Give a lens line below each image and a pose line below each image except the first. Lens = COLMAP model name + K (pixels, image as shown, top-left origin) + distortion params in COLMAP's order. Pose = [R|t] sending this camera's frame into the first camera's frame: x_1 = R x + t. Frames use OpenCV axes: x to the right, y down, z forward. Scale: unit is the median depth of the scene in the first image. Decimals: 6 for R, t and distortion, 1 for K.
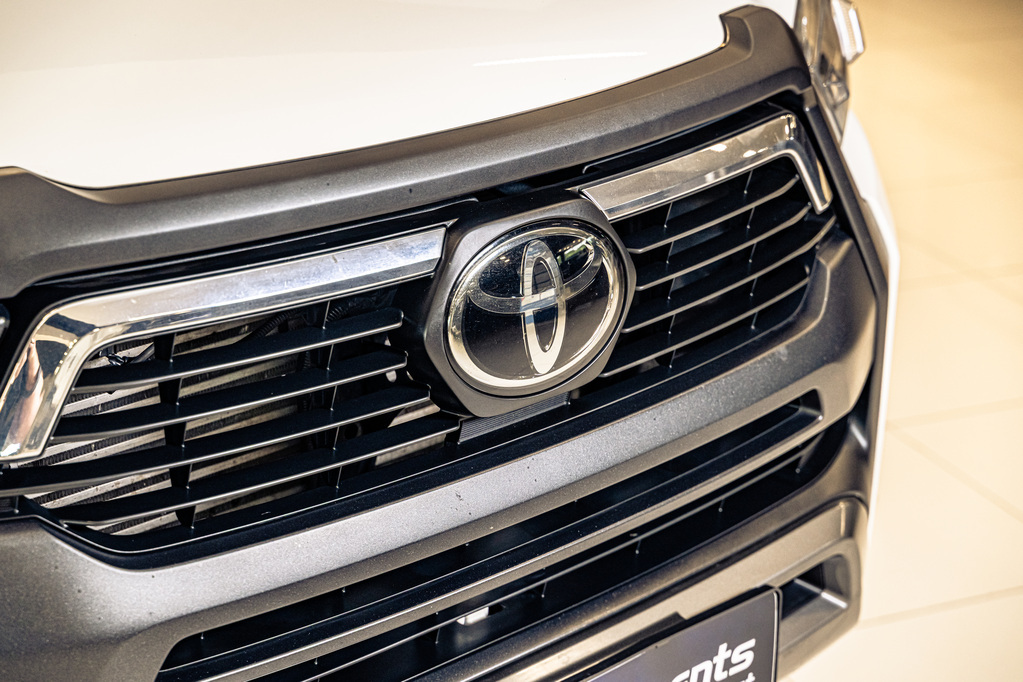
lens RADIAL K [[2234.0, 0, 511.5], [0, 2234.0, 341.0], [0, 0, 1]] dist [0.000898, -0.437411]
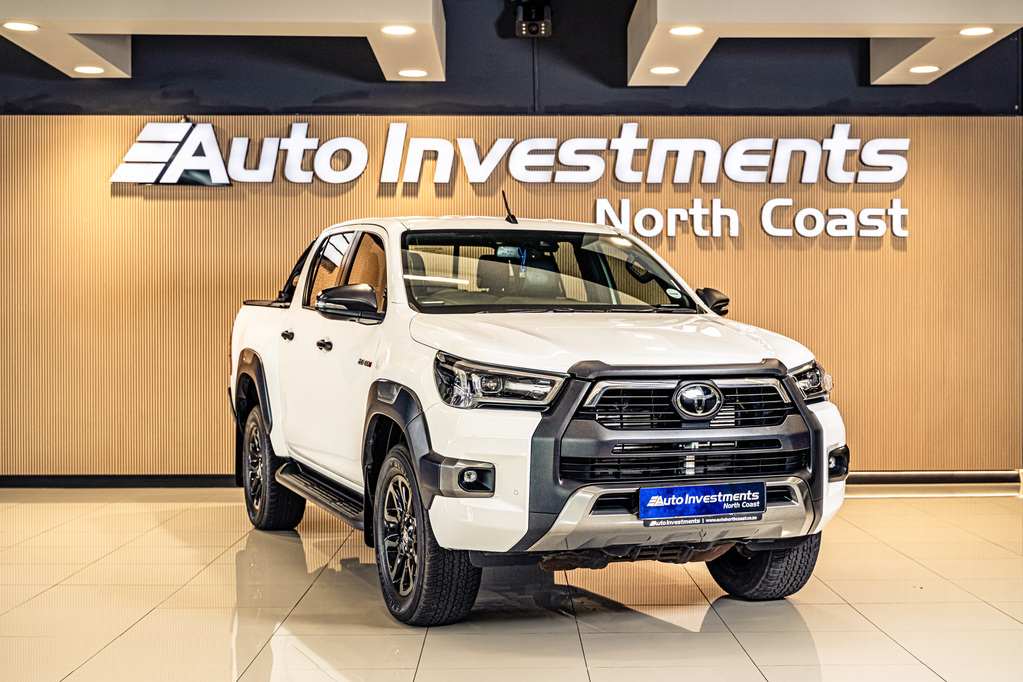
lens RADIAL K [[1535.3, 0, 511.5], [0, 1535.3, 341.0], [0, 0, 1]] dist [-0.012742, 0.000655]
pose [[0.919893, -0.009903, -0.392044, 0.945713], [-0.125777, 0.939422, -0.318852, 0.978604], [0.371452, 0.342619, 0.862923, -2.098365]]
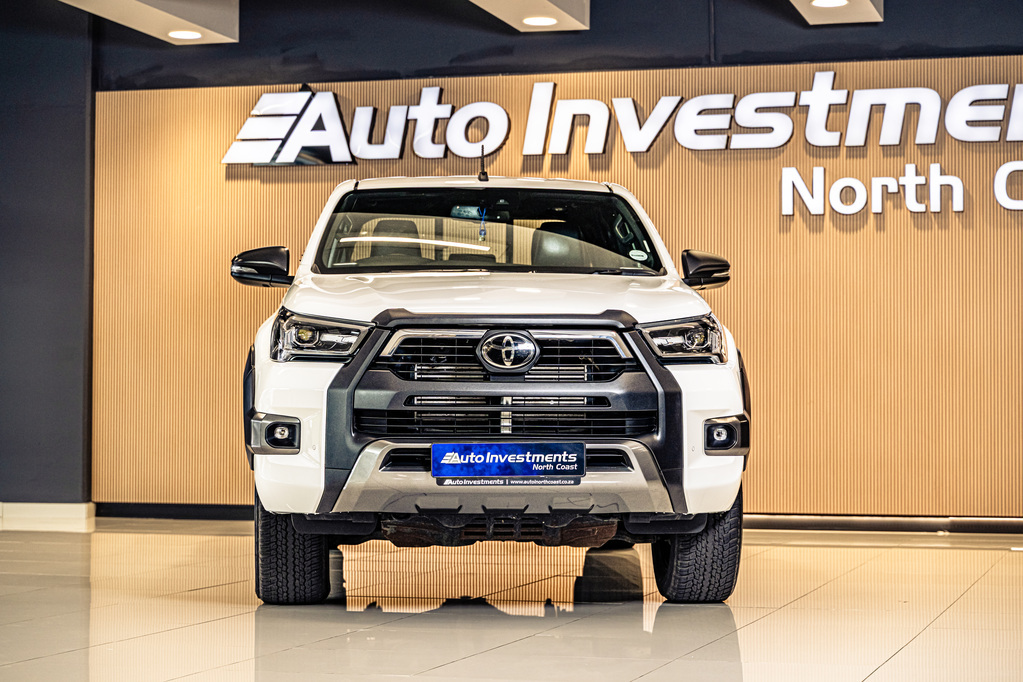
lens RADIAL K [[2193.9, 0, 473.7], [0, 2193.9, 340.0], [0, 0, 1]] dist [-0.023396, -0.116936]
pose [[0.754349, -0.027503, -0.655898, 2.830565], [-0.226431, 0.926907, -0.299286, 1.289147], [0.616188, 0.374281, 0.692984, -2.108033]]
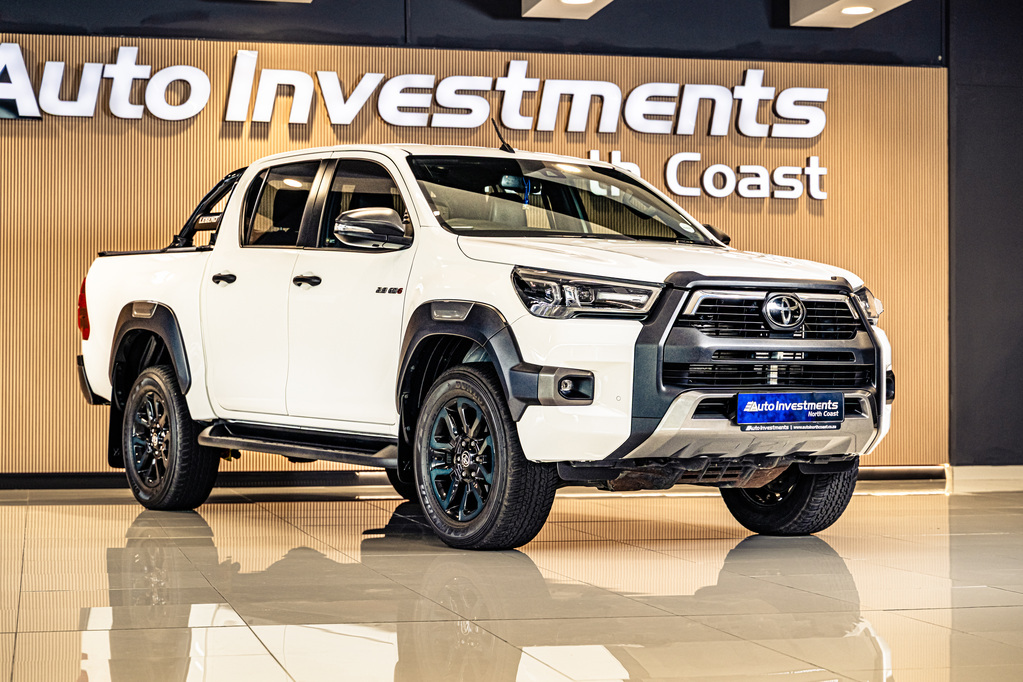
lens RADIAL K [[2234.0, 0, 511.5], [0, 2234.0, 341.0], [0, 0, 1]] dist [0.000898, -0.437411]
pose [[0.981600, -0.013046, -0.190503, 0.362148], [-0.058623, 0.928892, -0.365680, 1.914707], [0.181728, 0.370120, 0.911036, -3.677068]]
